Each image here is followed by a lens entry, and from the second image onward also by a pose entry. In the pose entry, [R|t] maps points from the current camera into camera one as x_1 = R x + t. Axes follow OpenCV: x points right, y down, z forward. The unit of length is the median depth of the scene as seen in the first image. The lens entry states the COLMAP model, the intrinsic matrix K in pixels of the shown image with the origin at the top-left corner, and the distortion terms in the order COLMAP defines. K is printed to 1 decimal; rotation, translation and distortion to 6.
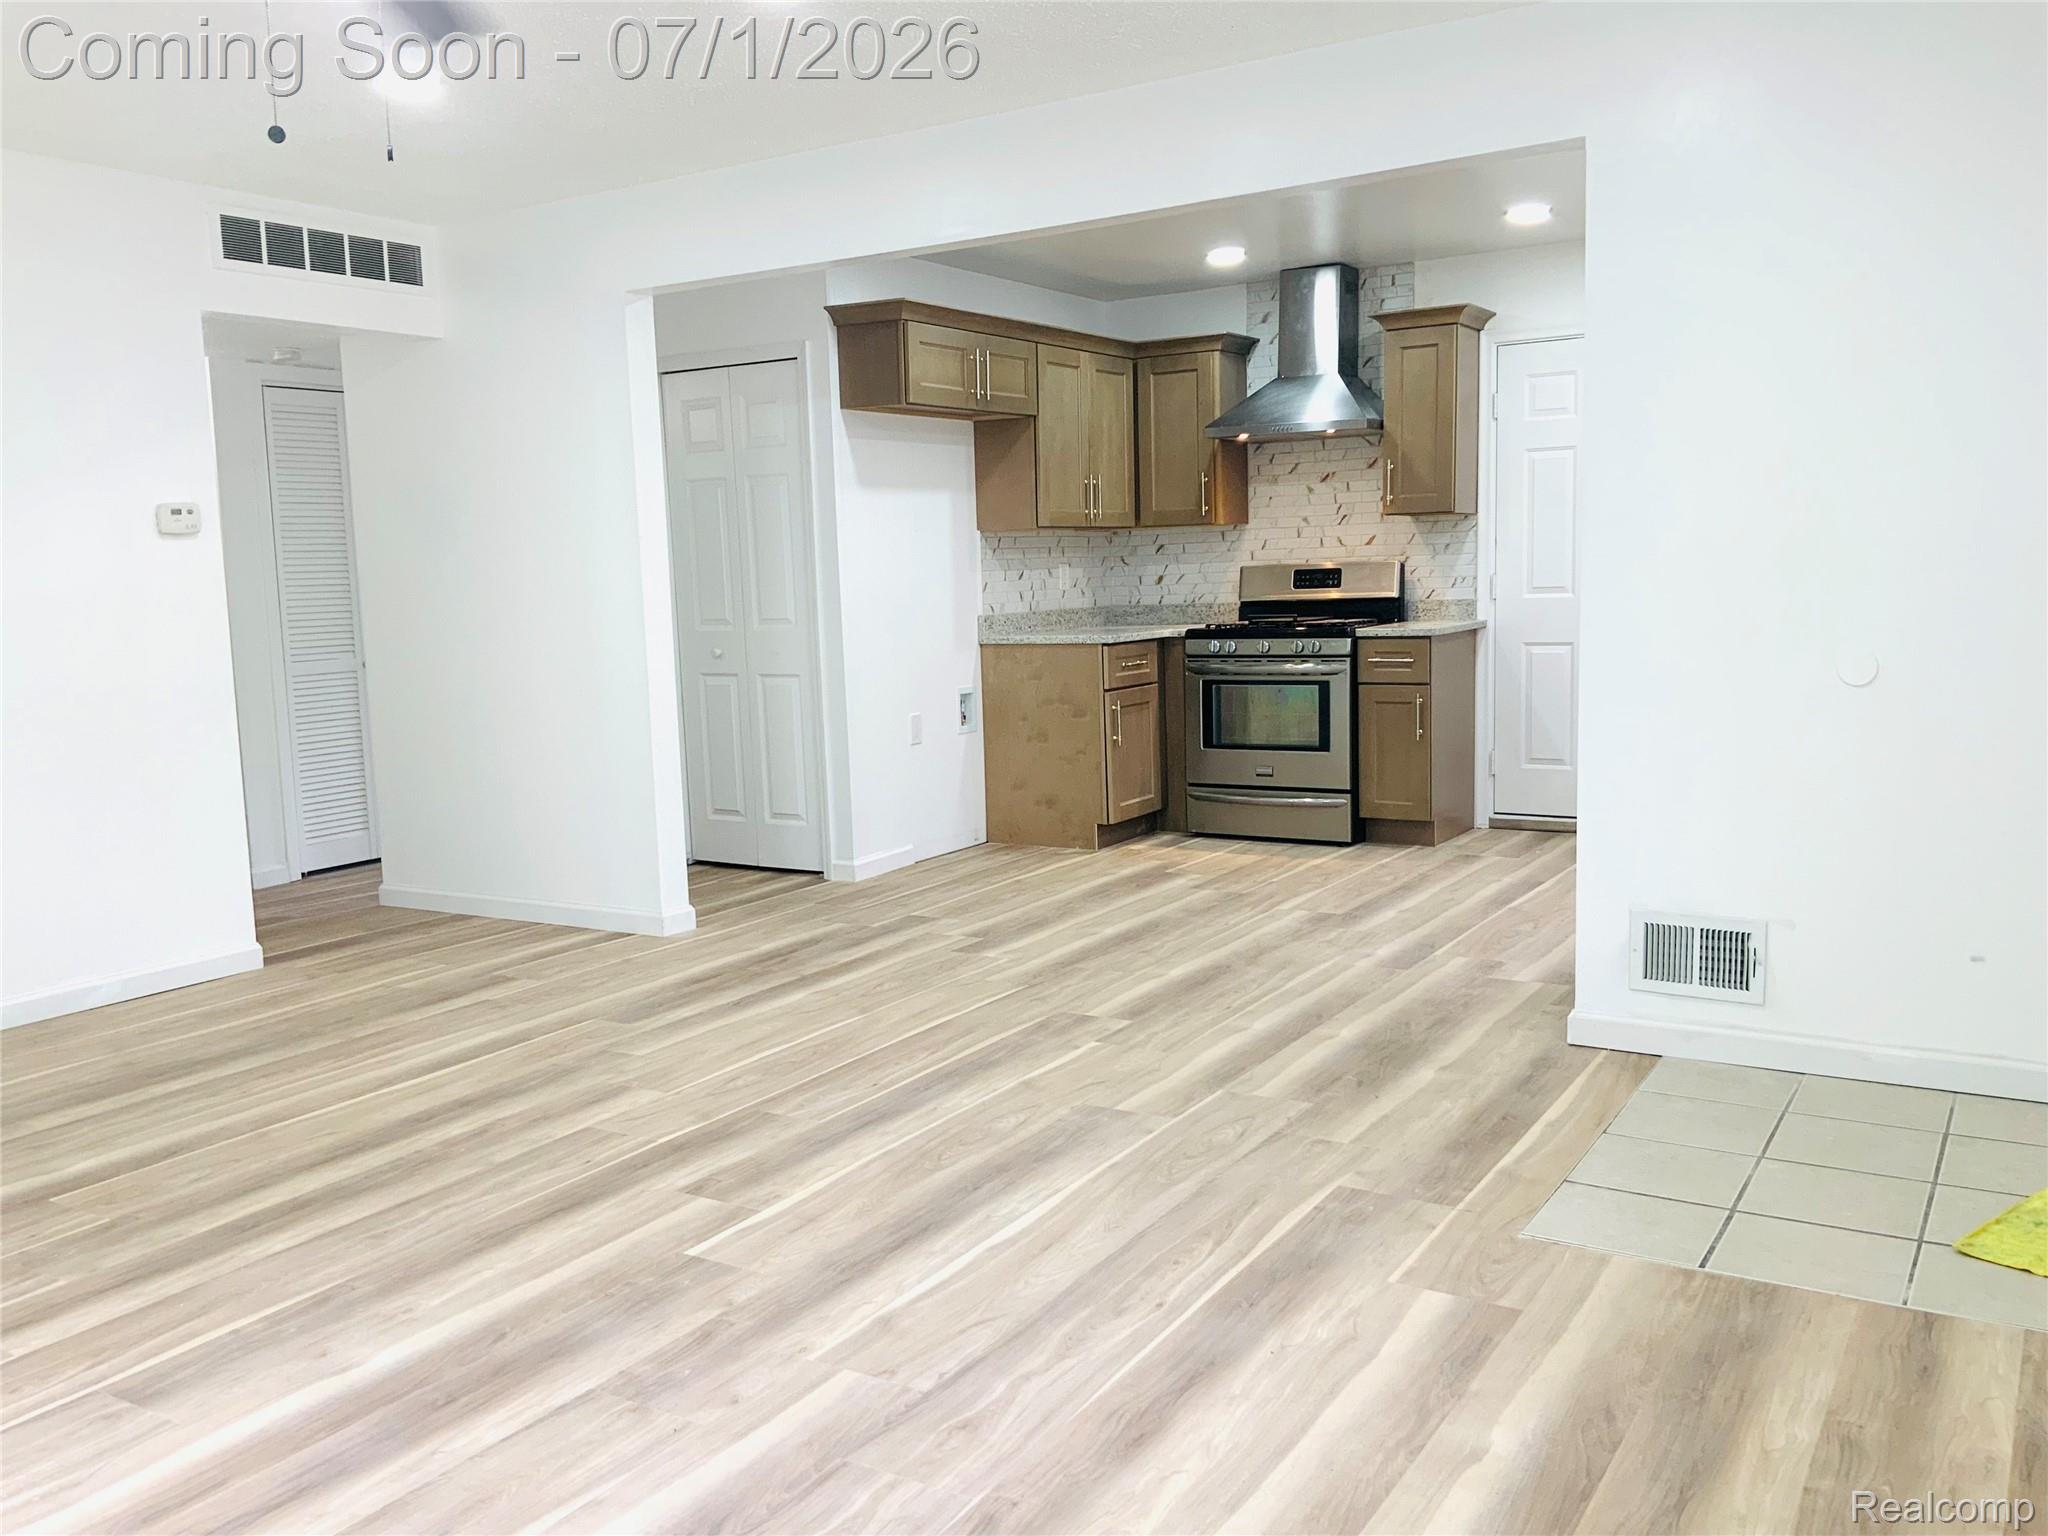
lens RADIAL K [[1688.4, 0, 1021.1], [0, 1688.4, 766.8], [0, 0, 1]] dist [0.112859, -0.241955]
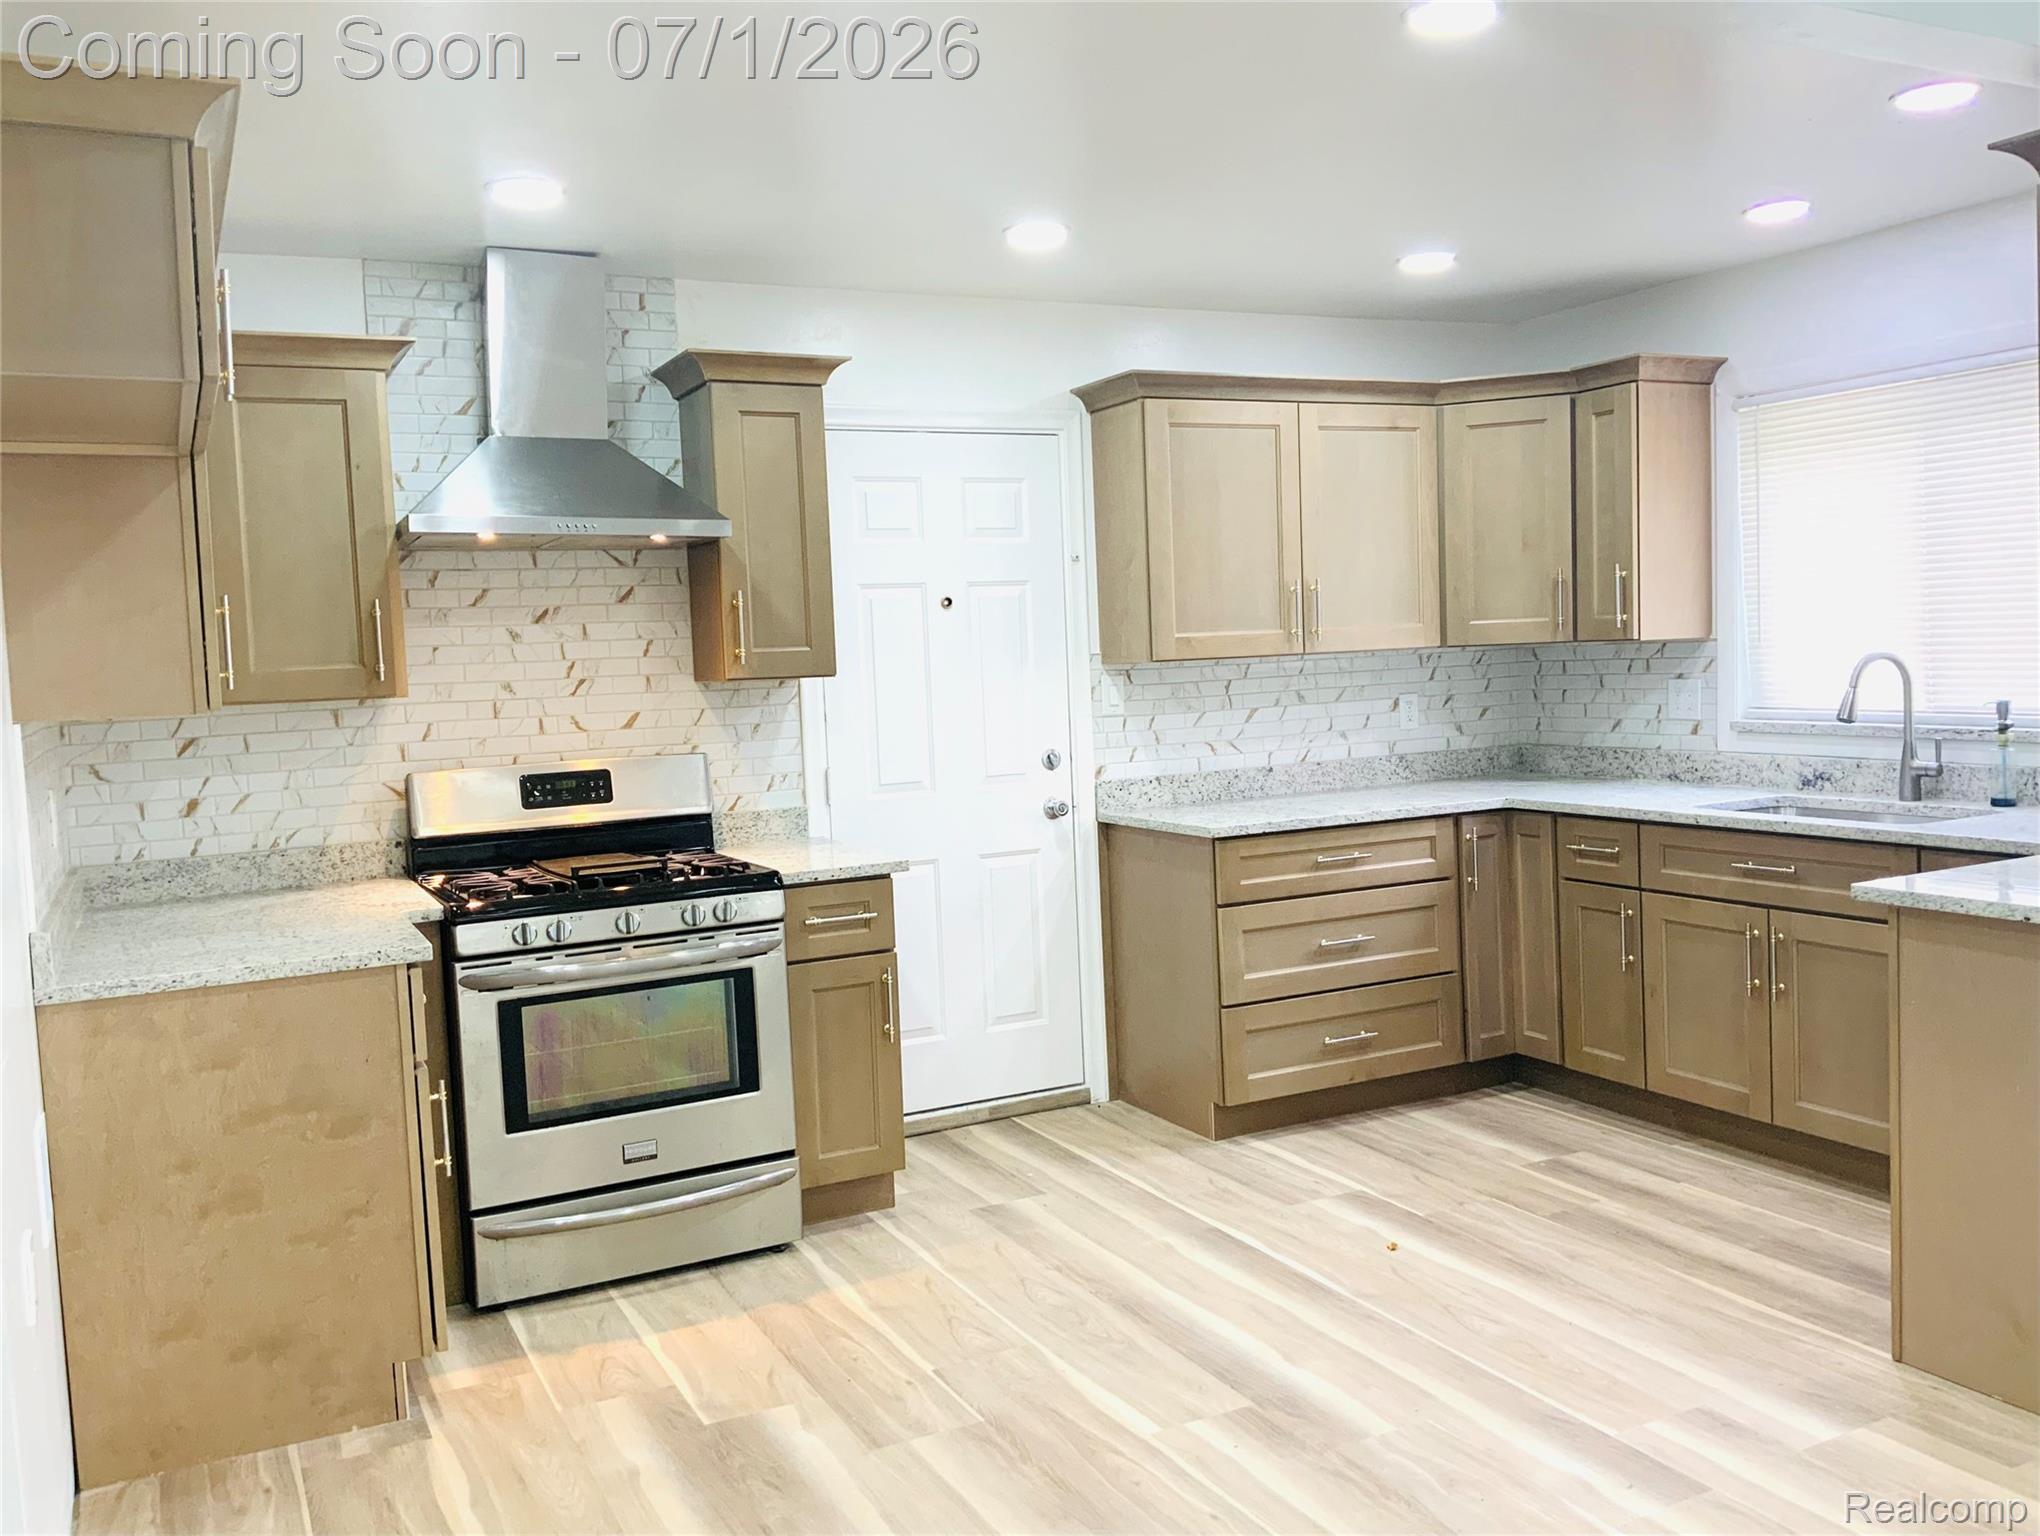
lens RADIAL K [[1681.8, 0, 1017.1], [0, 1681.8, 766.8], [0, 0, 1]] dist [0.112859, -0.241955]
pose [[0.521243, -0.052351, 0.851801, -0.256251], [0.126741, 0.991797, -0.016602, -0.098138], [-0.843945, 0.116611, 0.523602, 0.624804]]
